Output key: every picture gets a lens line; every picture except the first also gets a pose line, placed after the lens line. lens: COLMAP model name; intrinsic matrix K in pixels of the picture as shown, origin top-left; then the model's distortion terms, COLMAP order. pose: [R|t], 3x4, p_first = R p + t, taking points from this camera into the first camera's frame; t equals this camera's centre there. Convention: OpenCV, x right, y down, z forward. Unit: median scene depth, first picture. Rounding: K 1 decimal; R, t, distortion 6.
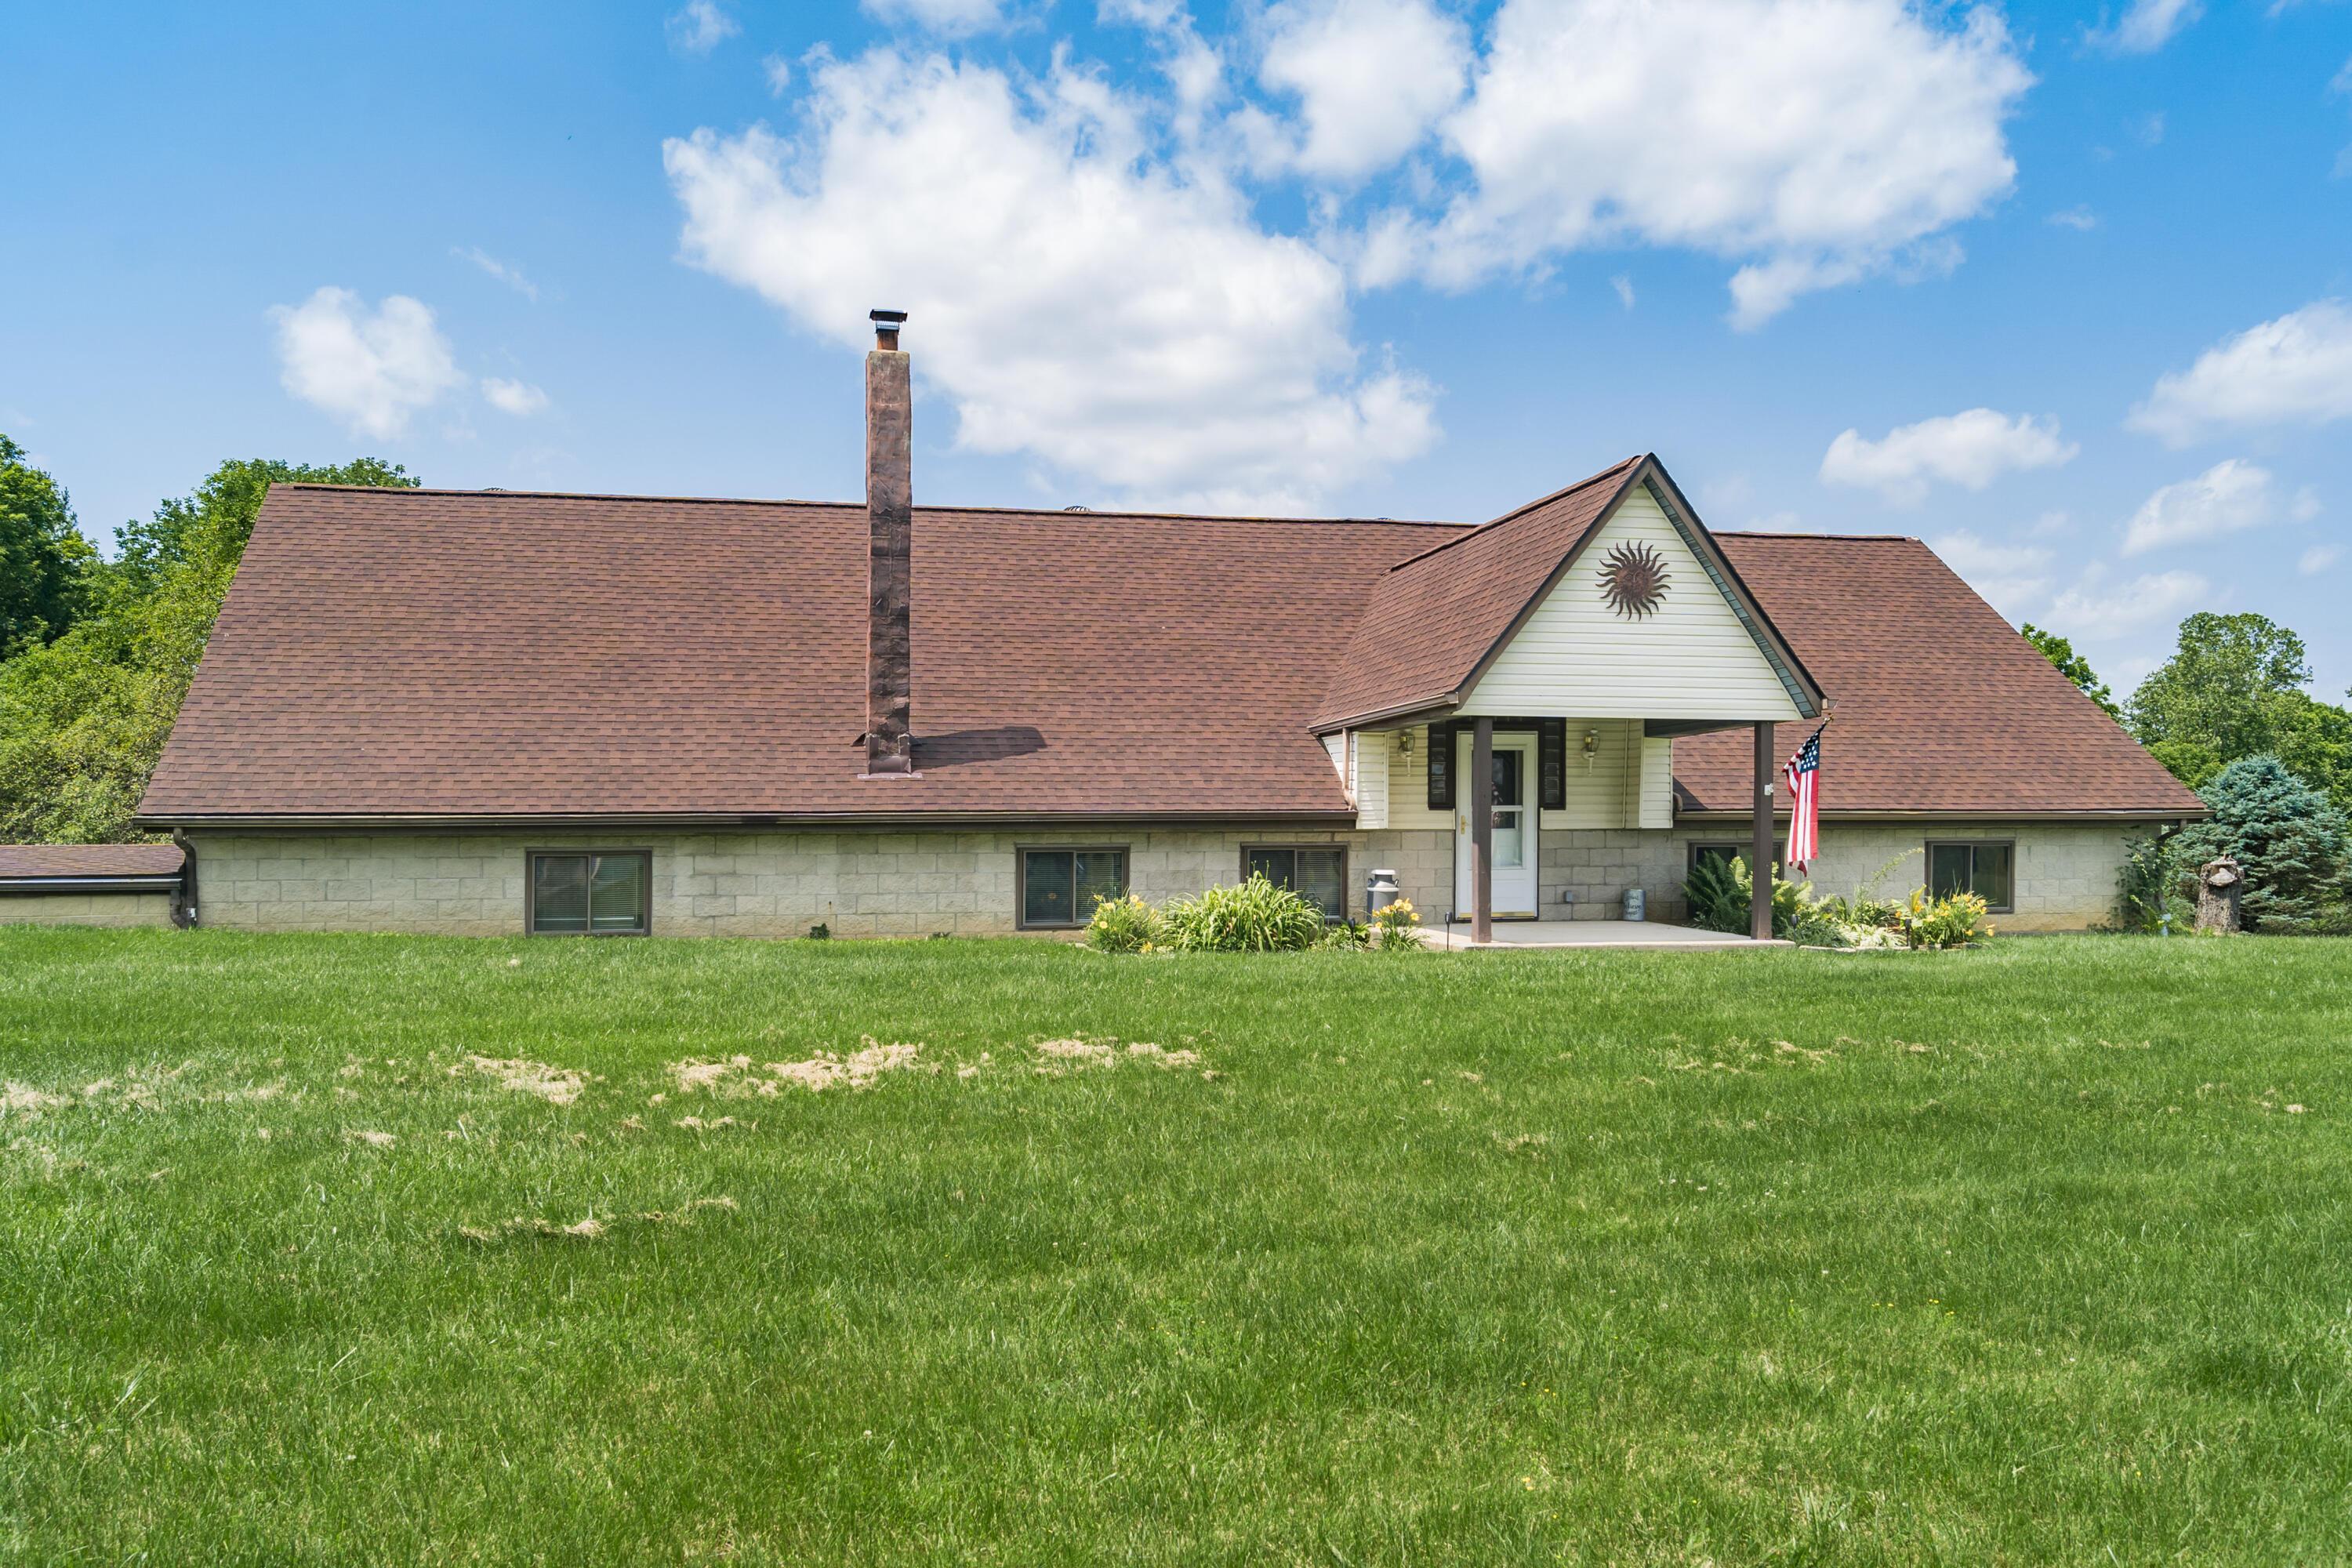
lens RADIAL K [[2035.6, 0, 1188.7], [0, 2035.6, 766.4], [0, 0, 1]] dist [-0.004025, -0.010651]
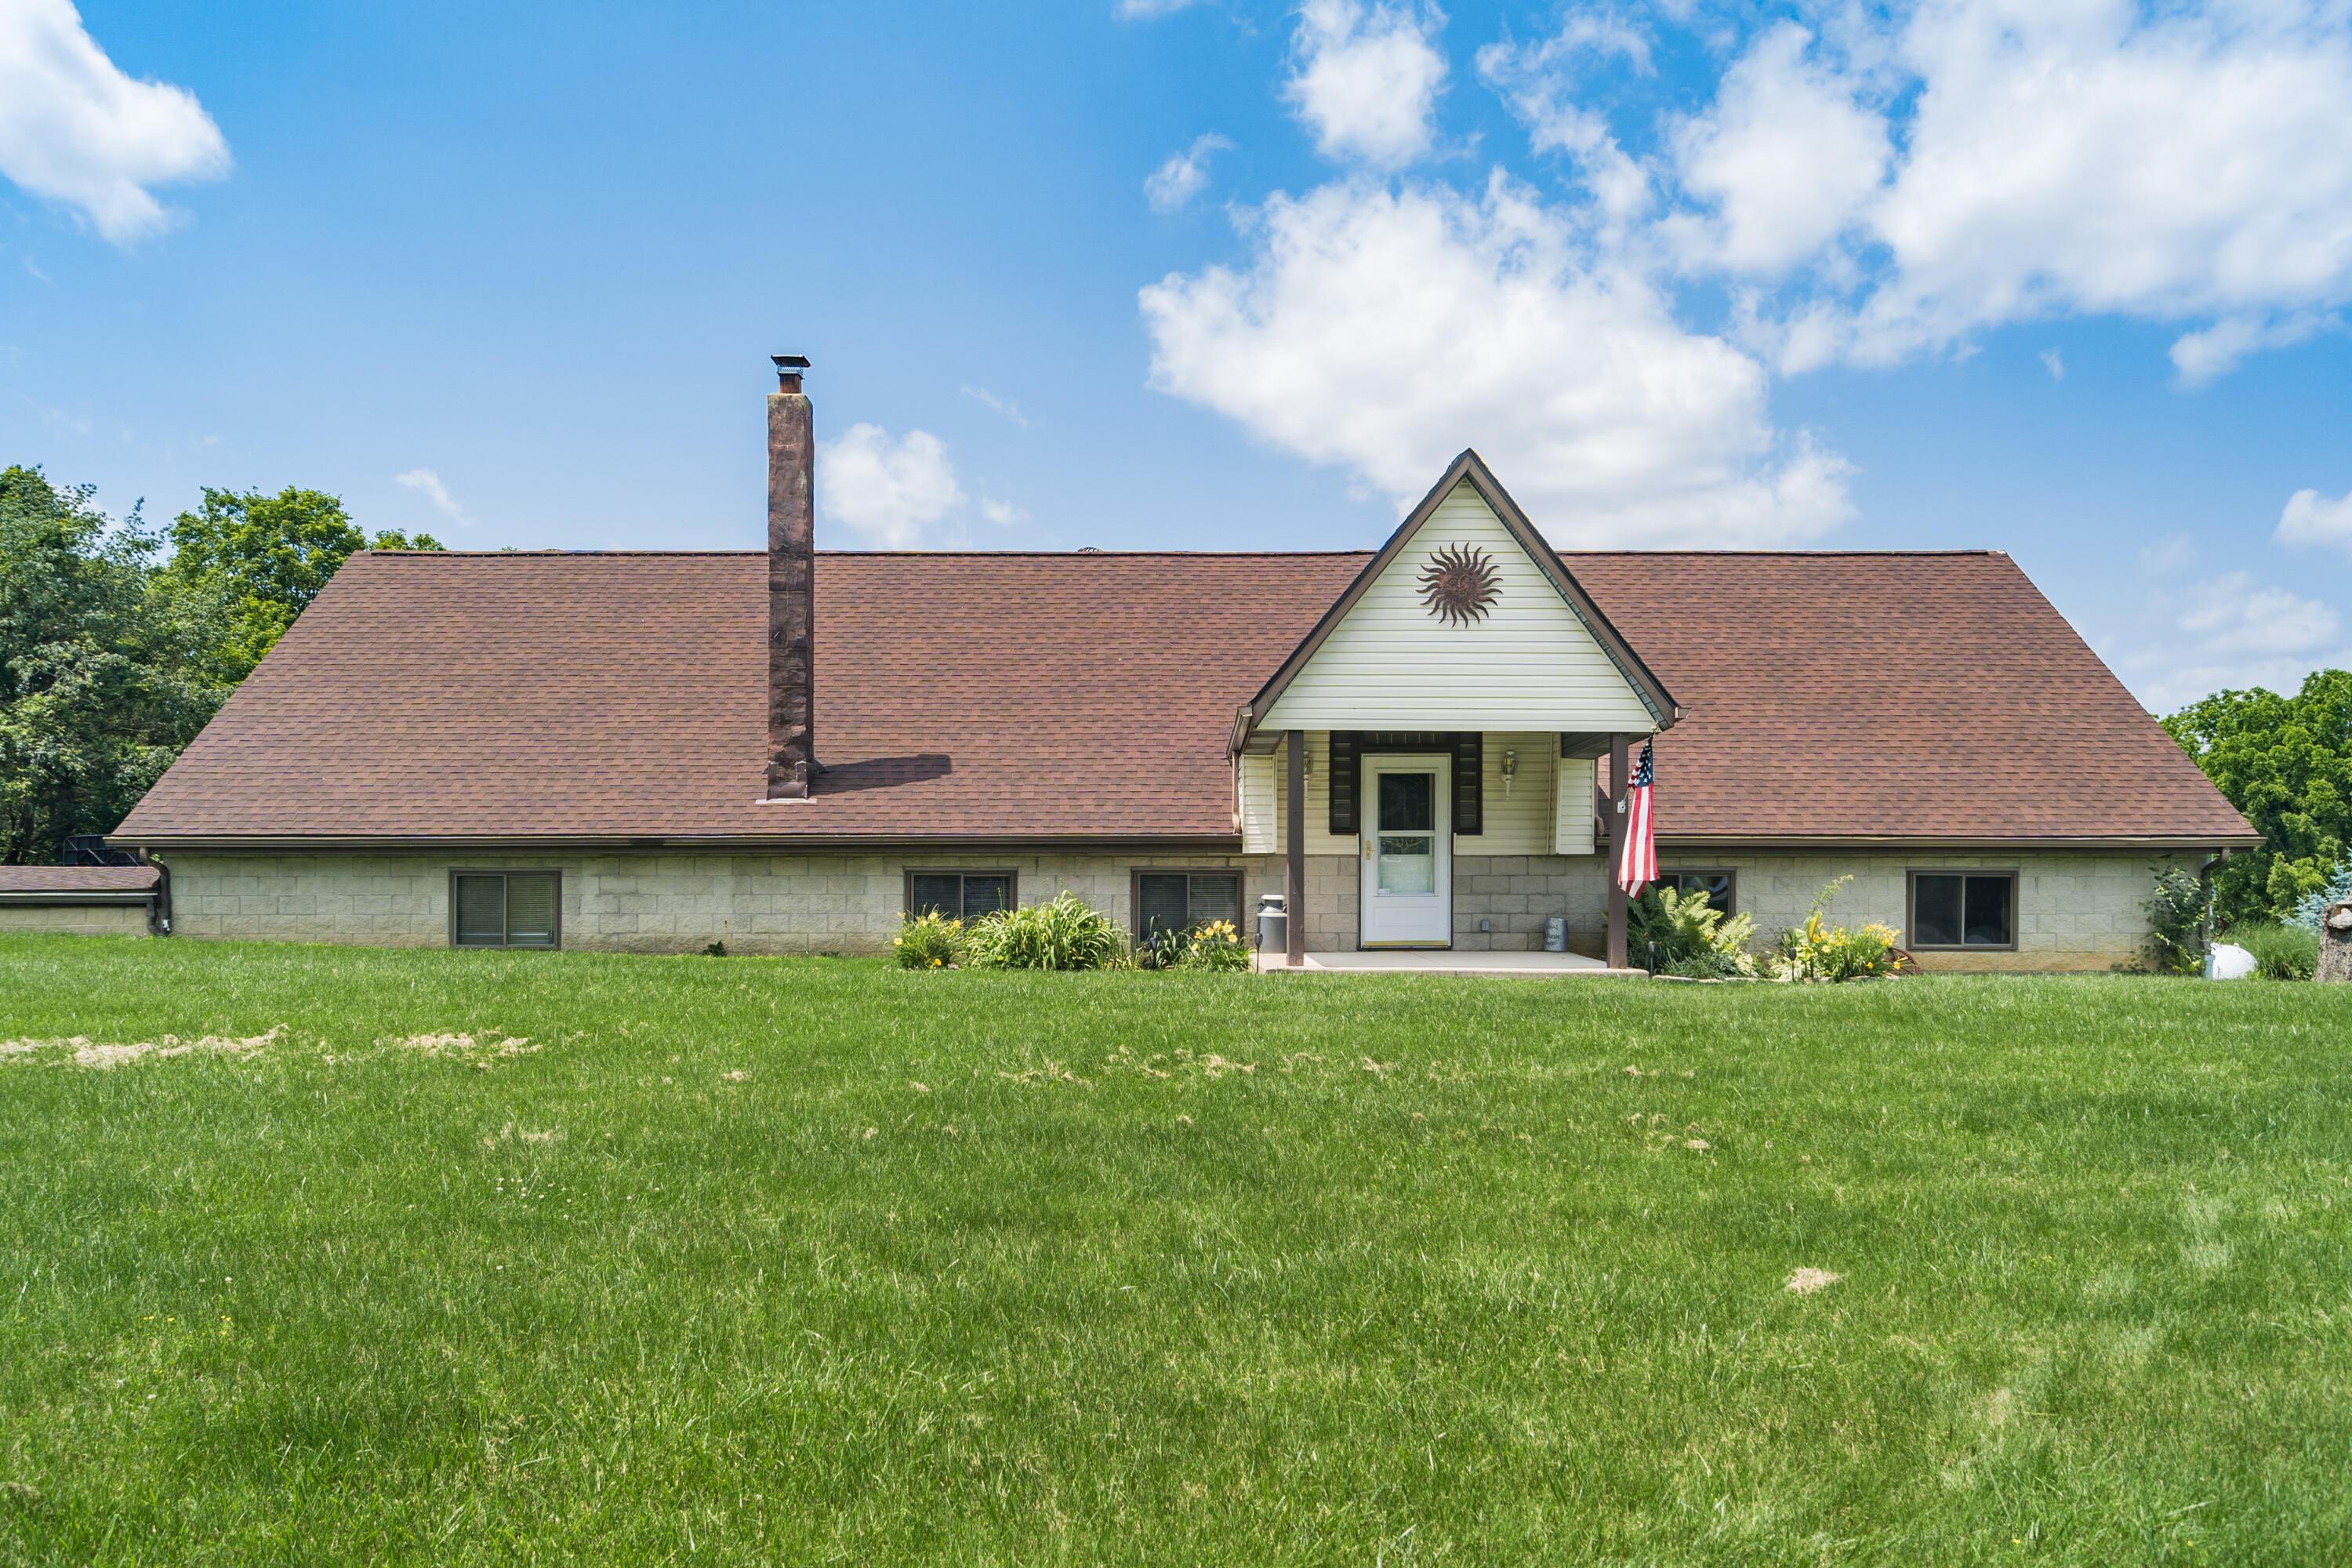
lens RADIAL K [[1833.5, 0, 1170.7], [0, 1833.5, 804.4], [0, 0, 1]] dist [0.003893, -0.009411]
pose [[0.971374, -0.005778, -0.237484, 0.249147], [0.002612, 0.999903, -0.013644, 0.018376], [0.237540, 0.012634, 0.971296, 0.125691]]
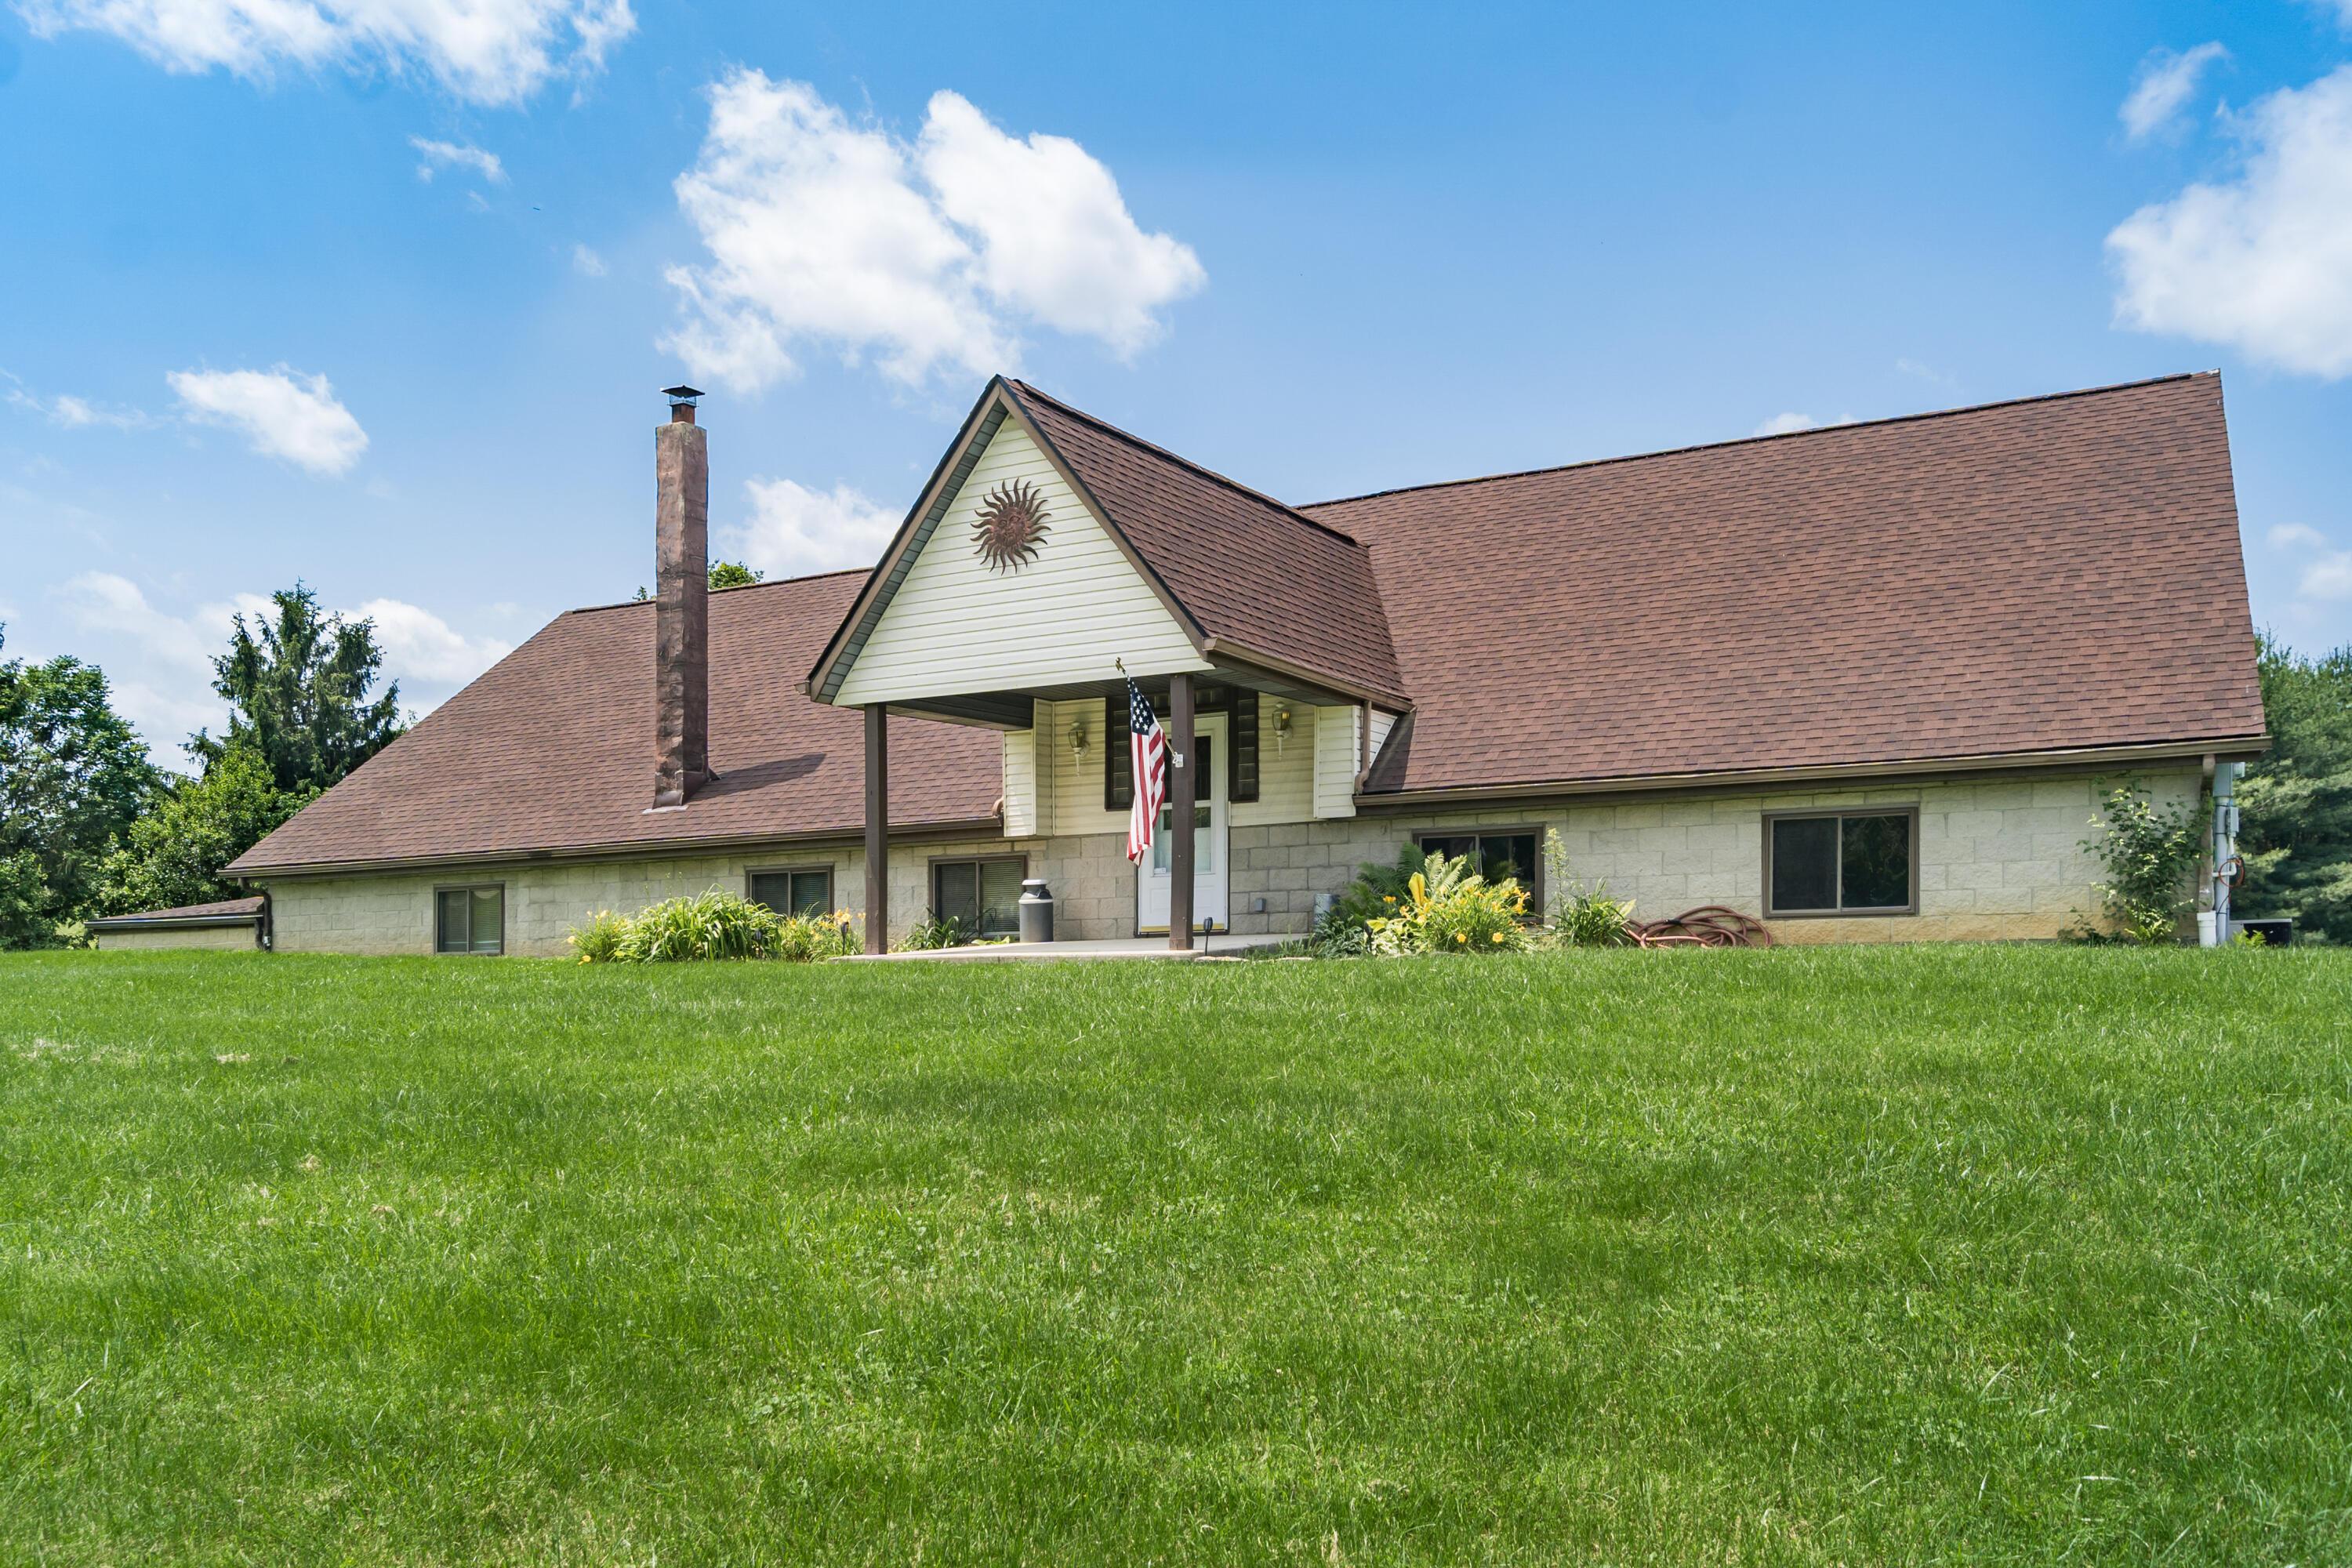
lens RADIAL K [[1829.7, 0, 1168.5], [0, 1829.7, 781.5], [0, 0, 1]] dist [0.002010, -0.004420]
pose [[0.750228, -0.068073, -0.657666, 0.658204], [0.054465, 0.997668, -0.041135, 0.042232], [0.658932, -0.004959, 0.752186, 0.409462]]
